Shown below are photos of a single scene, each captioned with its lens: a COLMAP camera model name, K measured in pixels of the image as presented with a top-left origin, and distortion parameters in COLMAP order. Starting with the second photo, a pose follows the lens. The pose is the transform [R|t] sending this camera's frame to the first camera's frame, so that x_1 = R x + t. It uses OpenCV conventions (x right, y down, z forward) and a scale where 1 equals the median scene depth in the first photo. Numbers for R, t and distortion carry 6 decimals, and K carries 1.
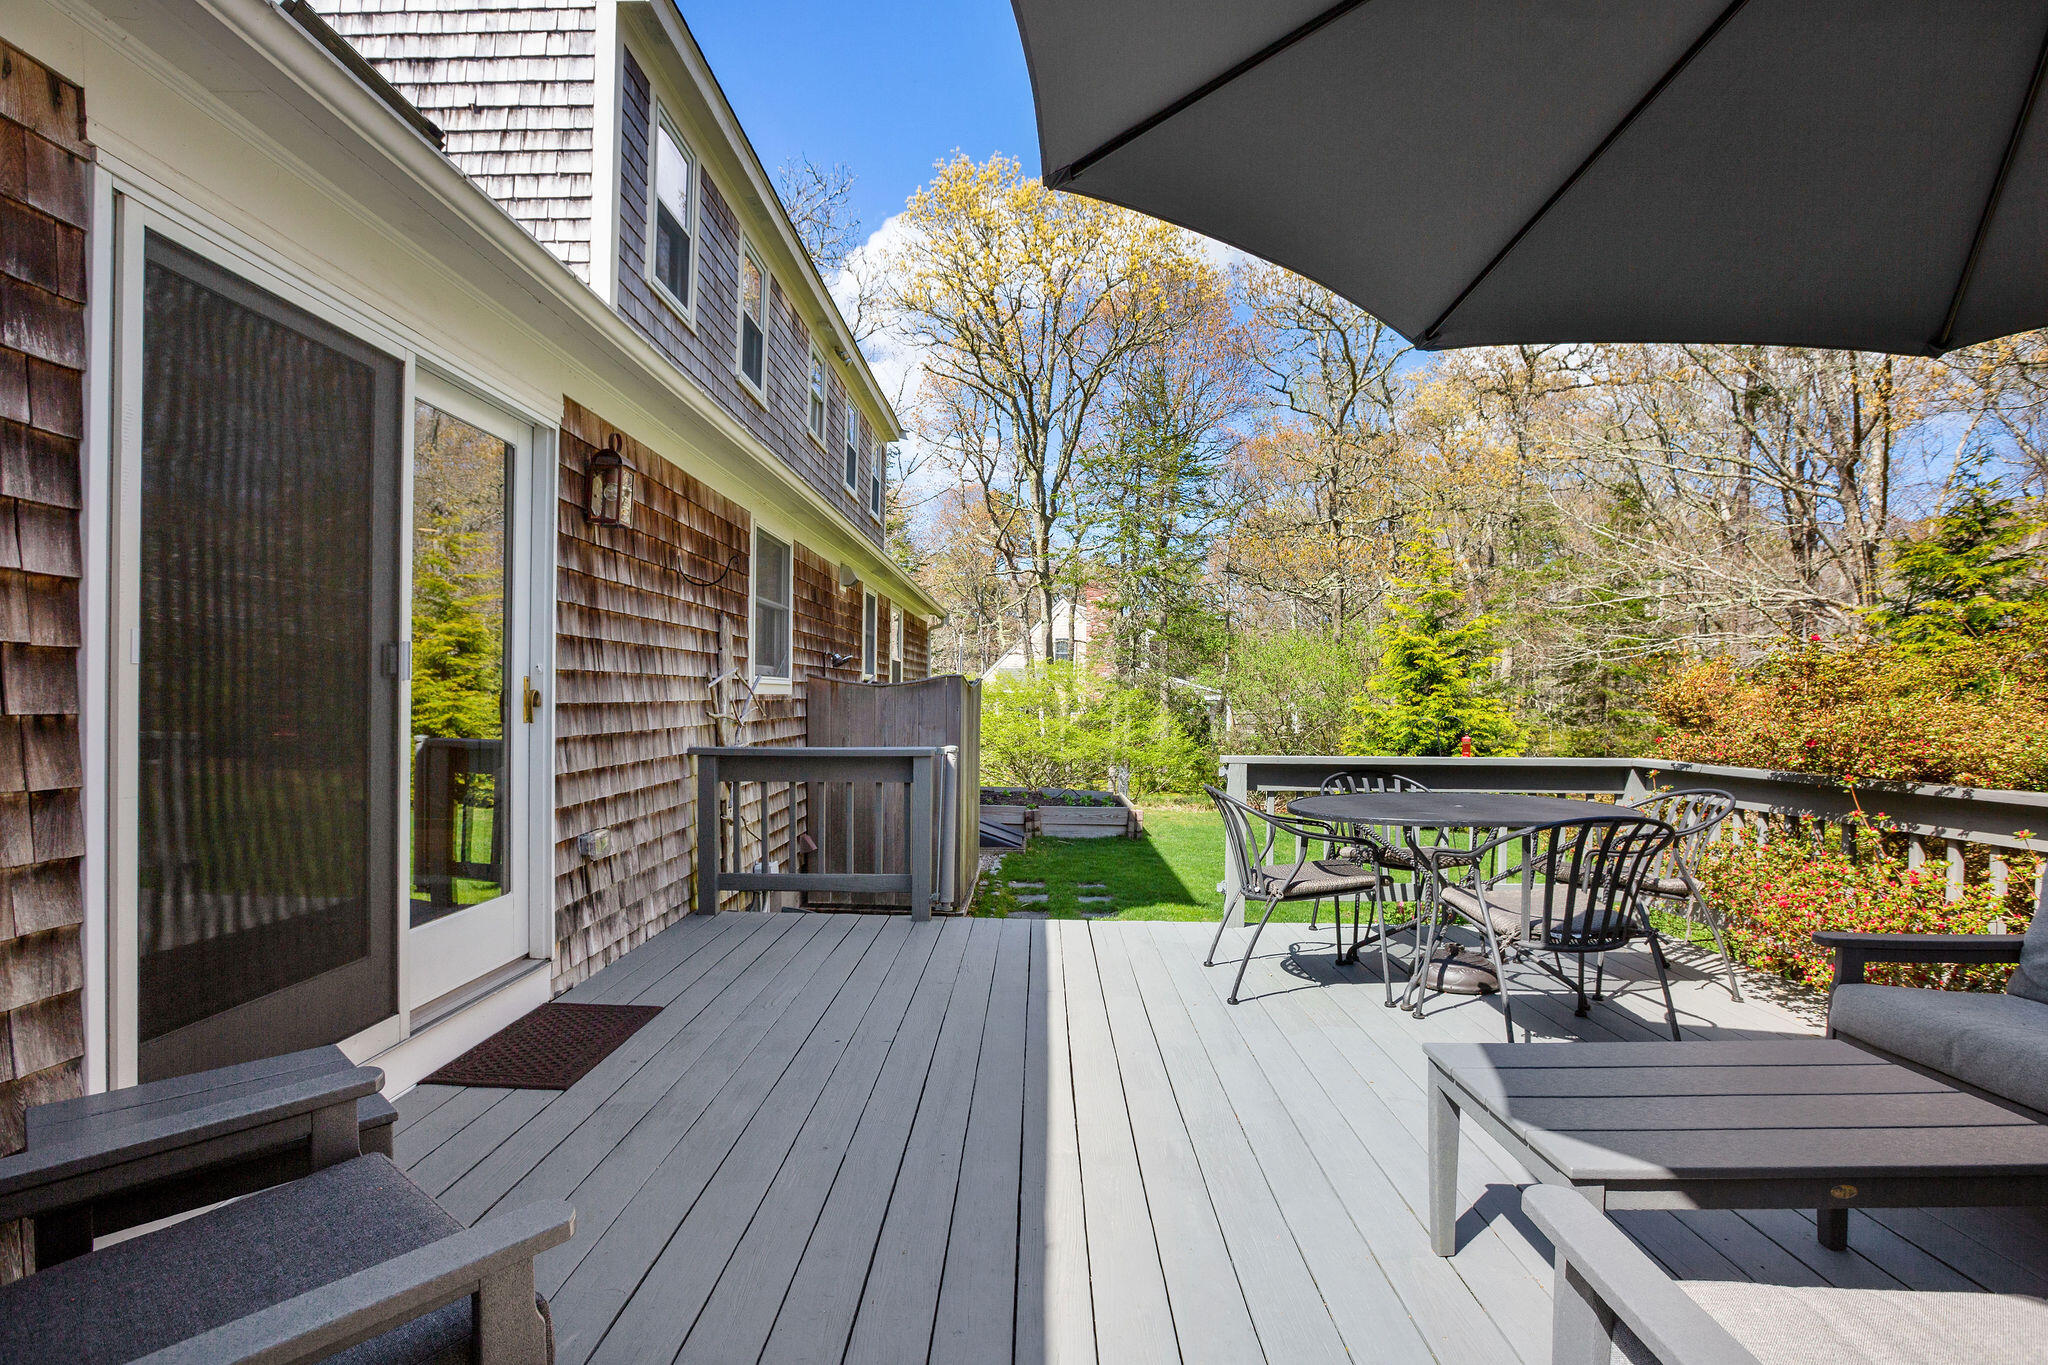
lens RADIAL K [[1000.2, 0, 1019.3], [0, 1000.2, 711.6], [0, 0, 1]] dist [-0.064719, 0.025042]
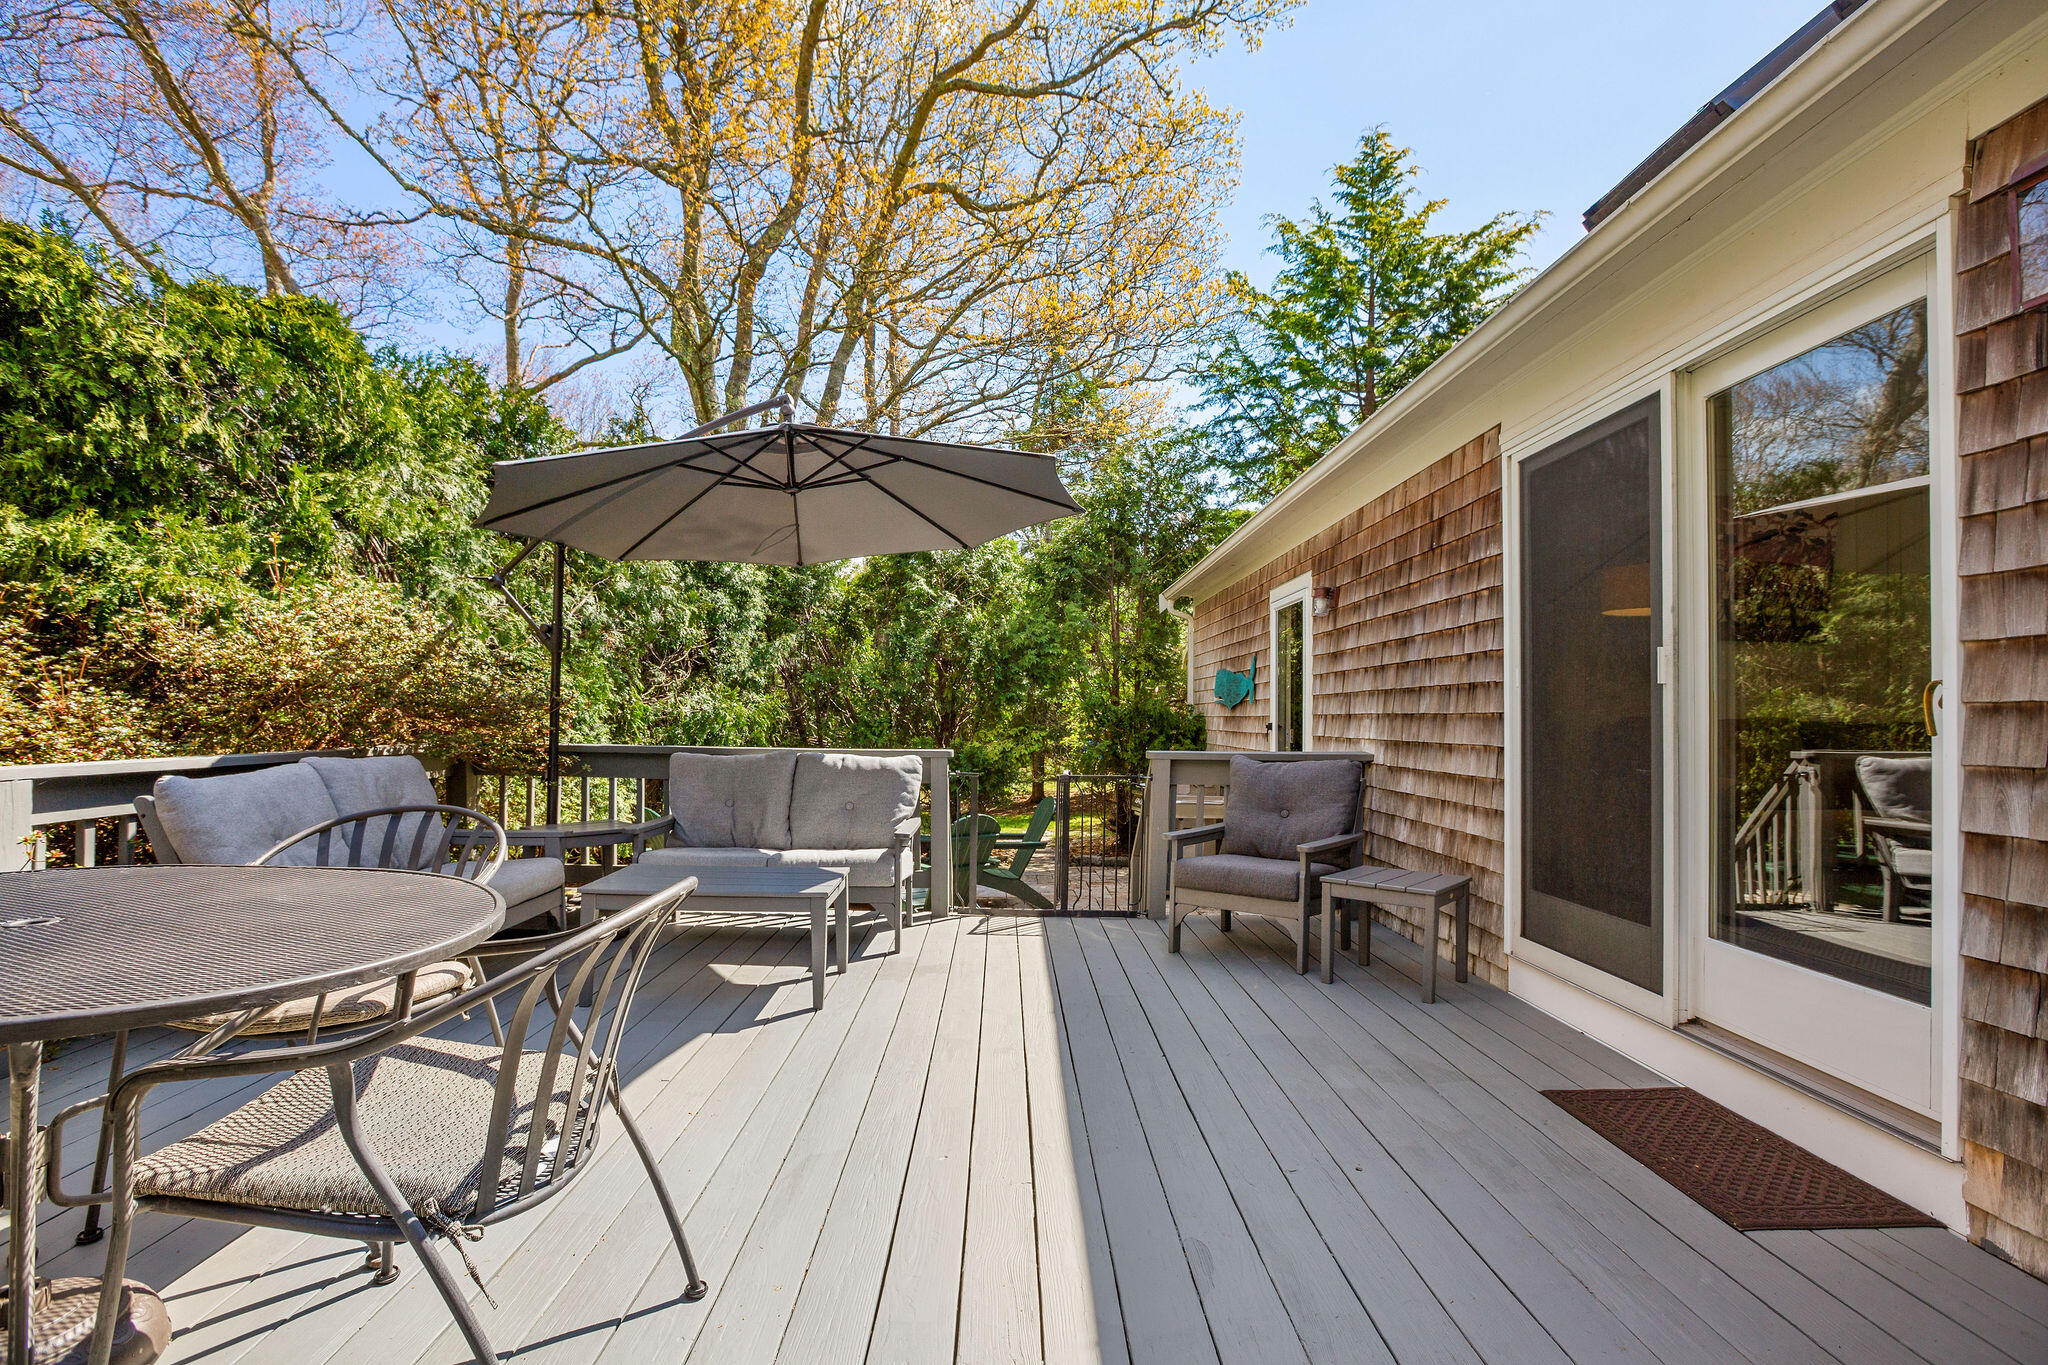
lens RADIAL K [[937.6, 0, 1024.0], [0, 937.6, 682.5], [0, 0, 1]] dist [-0.054569, 0.019265]
pose [[-0.999088, -0.020087, -0.037667, 0.100973], [-0.019203, 0.999535, -0.023690, 0.003394], [0.038125, -0.022945, -0.999010, 1.882574]]
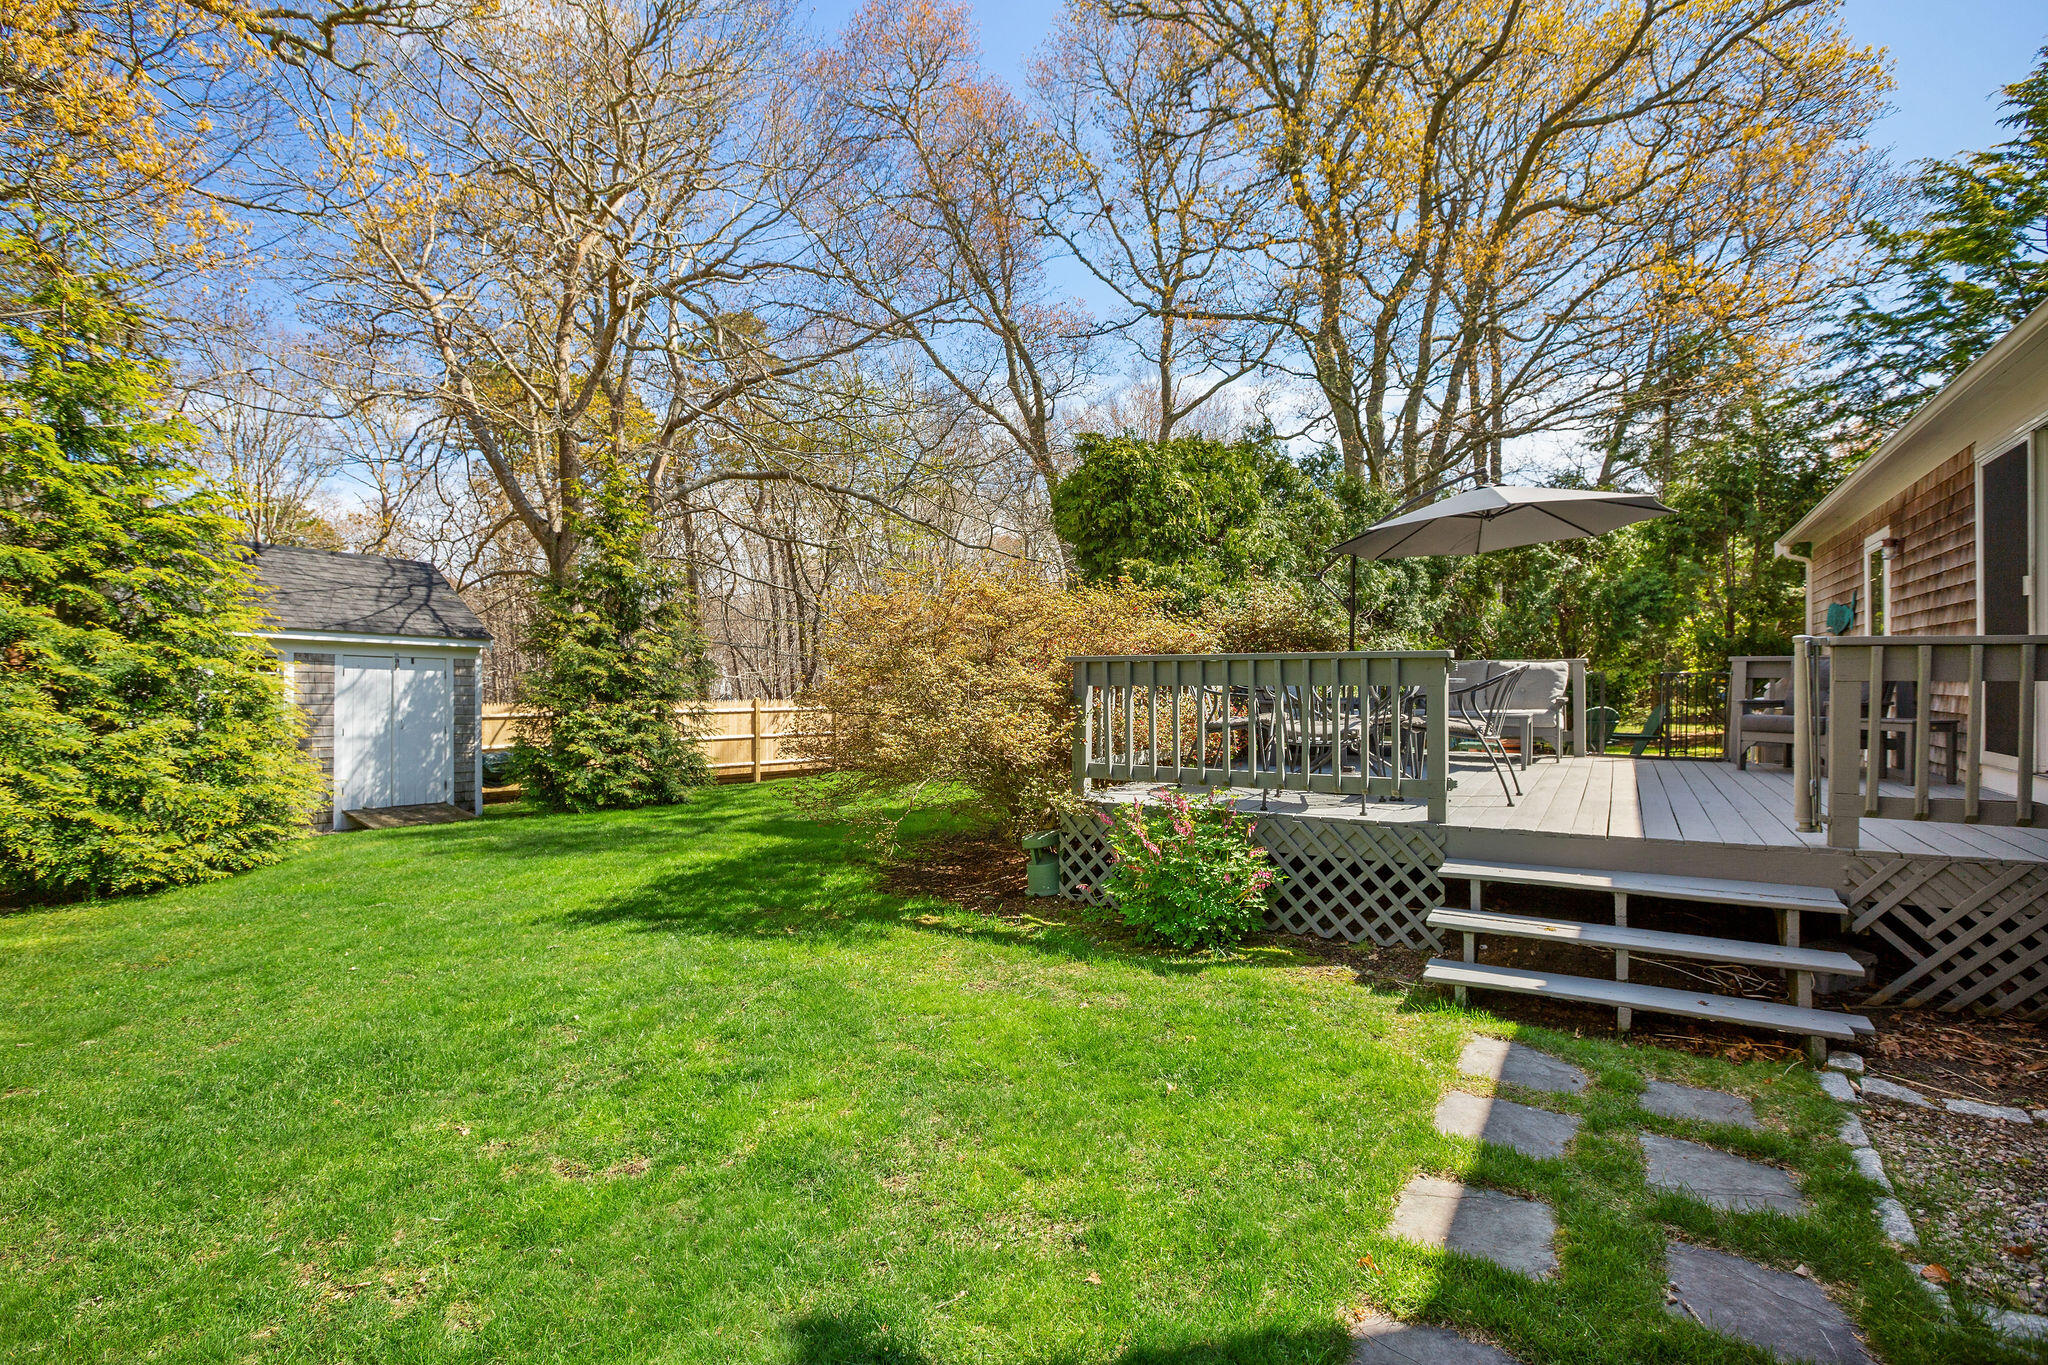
lens RADIAL K [[930.6, 0, 1020.0], [0, 930.6, 686.2], [0, 0, 1]] dist [-0.032919, 0.008113]
pose [[-0.846338, -0.011670, 0.532518, 0.131420], [0.002533, 0.999660, 0.025933, 0.101815], [-0.532640, 0.023297, -0.846021, 3.610475]]
